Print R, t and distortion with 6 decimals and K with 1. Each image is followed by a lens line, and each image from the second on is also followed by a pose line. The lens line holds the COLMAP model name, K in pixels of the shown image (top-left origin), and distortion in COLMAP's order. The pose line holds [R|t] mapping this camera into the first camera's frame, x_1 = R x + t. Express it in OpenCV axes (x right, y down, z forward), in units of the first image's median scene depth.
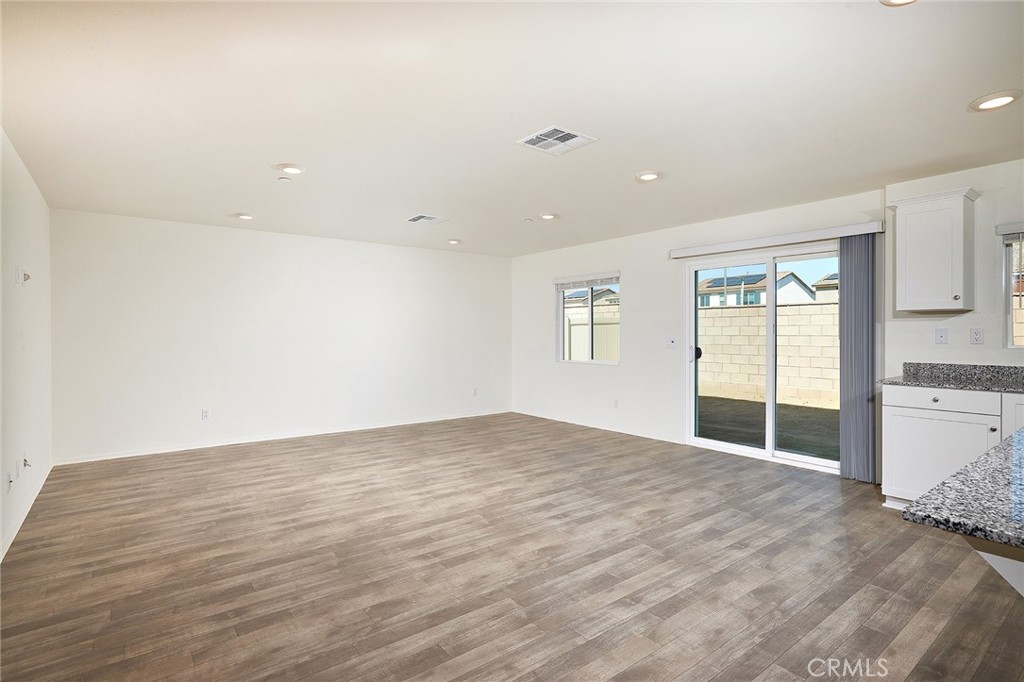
lens RADIAL K [[515.3, 0, 510.6], [0, 515.3, 336.4], [0, 0, 1]] dist [-0.028087, 0.000580]
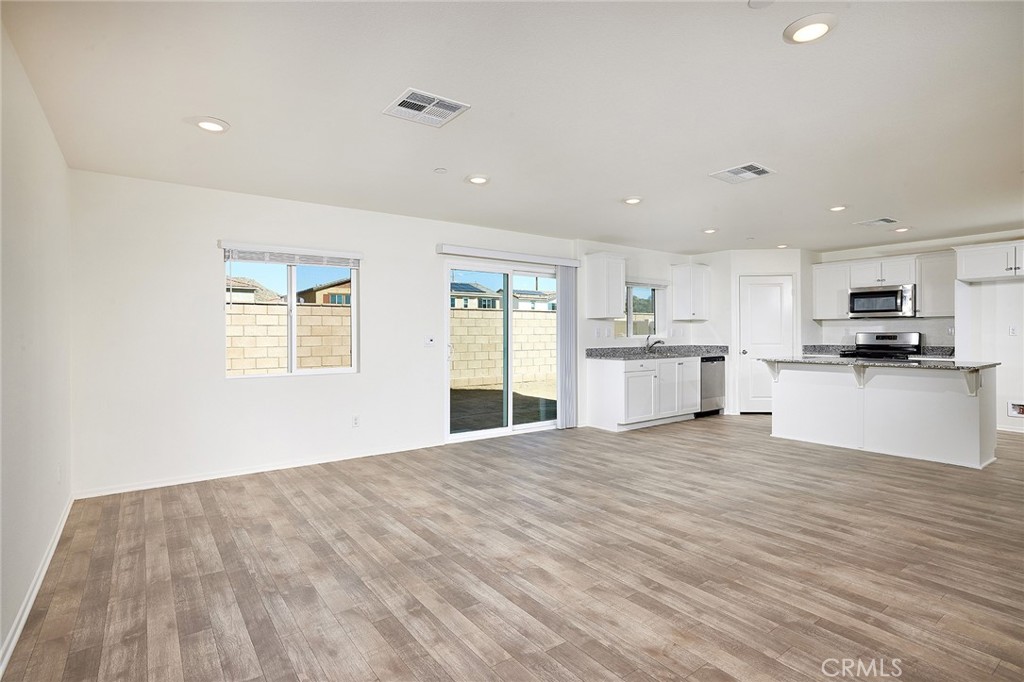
lens RADIAL K [[499.8, 0, 519.9], [0, 499.8, 339.8], [0, 0, 1]] dist [-0.014823, 0.005956]
pose [[0.019153, -0.010379, 0.999763, -1.040680], [0.009707, 0.999901, 0.010194, 0.000829], [-0.999769, 0.009510, 0.019252, 1.398392]]
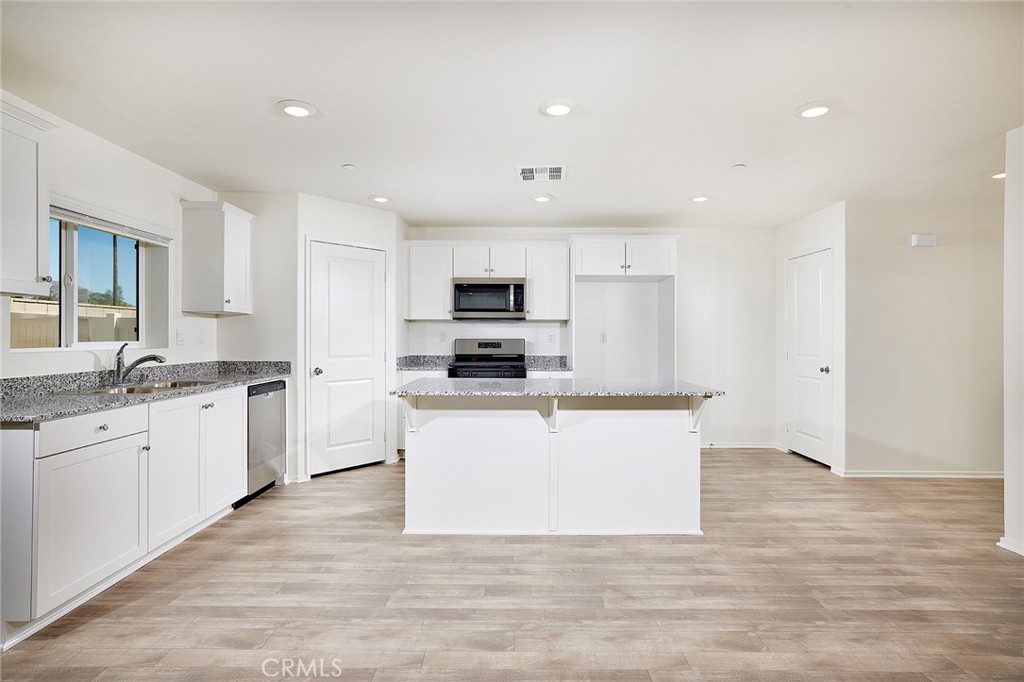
lens RADIAL K [[515.3, 0, 517.4], [0, 515.3, 347.6], [0, 0, 1]] dist [-0.028087, 0.000580]
pose [[-0.791413, -0.007941, 0.611231, -0.068021], [0.005041, 0.999797, 0.019516, 0.003108], [-0.611261, 0.018527, -0.791212, 1.187131]]
